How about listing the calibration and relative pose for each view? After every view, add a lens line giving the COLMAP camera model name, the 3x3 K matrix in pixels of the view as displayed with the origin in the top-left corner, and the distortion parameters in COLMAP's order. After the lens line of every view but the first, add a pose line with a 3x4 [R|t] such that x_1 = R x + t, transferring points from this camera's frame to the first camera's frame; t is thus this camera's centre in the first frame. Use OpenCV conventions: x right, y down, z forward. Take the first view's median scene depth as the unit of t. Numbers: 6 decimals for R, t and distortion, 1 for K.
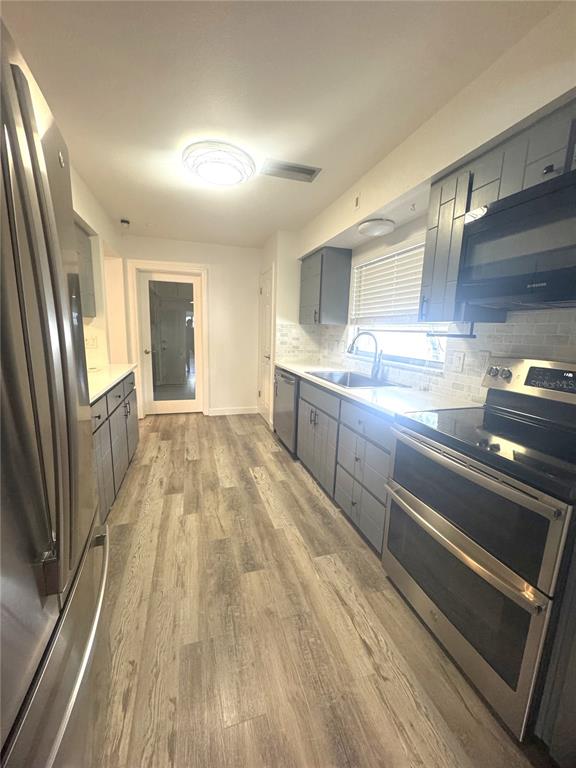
lens RADIAL K [[306.1, 0, 289.4], [0, 306.1, 383.9], [0, 0, 1]] dist [-0.004924, 0.000075]
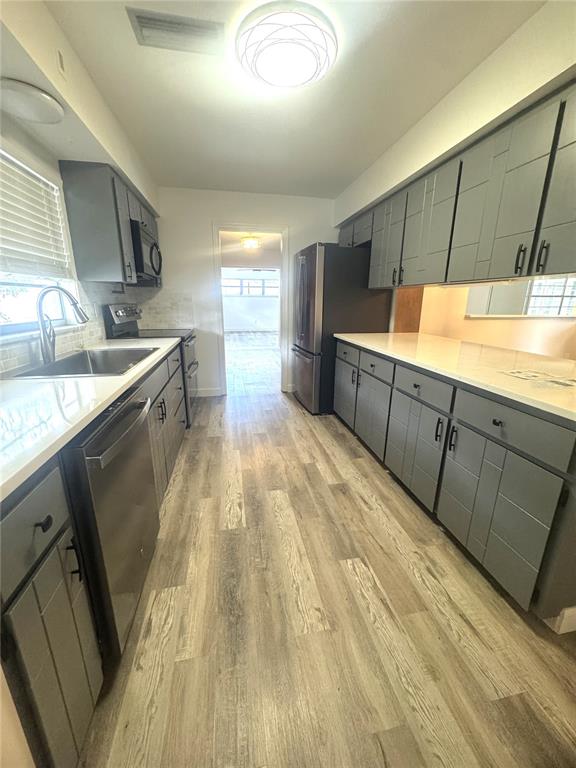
lens RADIAL K [[306.1, 0, 286.6], [0, 306.1, 382.5], [0, 0, 1]] dist [-0.004924, 0.000075]
pose [[-0.990944, -0.070107, 0.114518, -0.296521], [-0.015156, 0.905818, 0.423396, -0.267567], [-0.133415, 0.417827, -0.898678, 1.604729]]
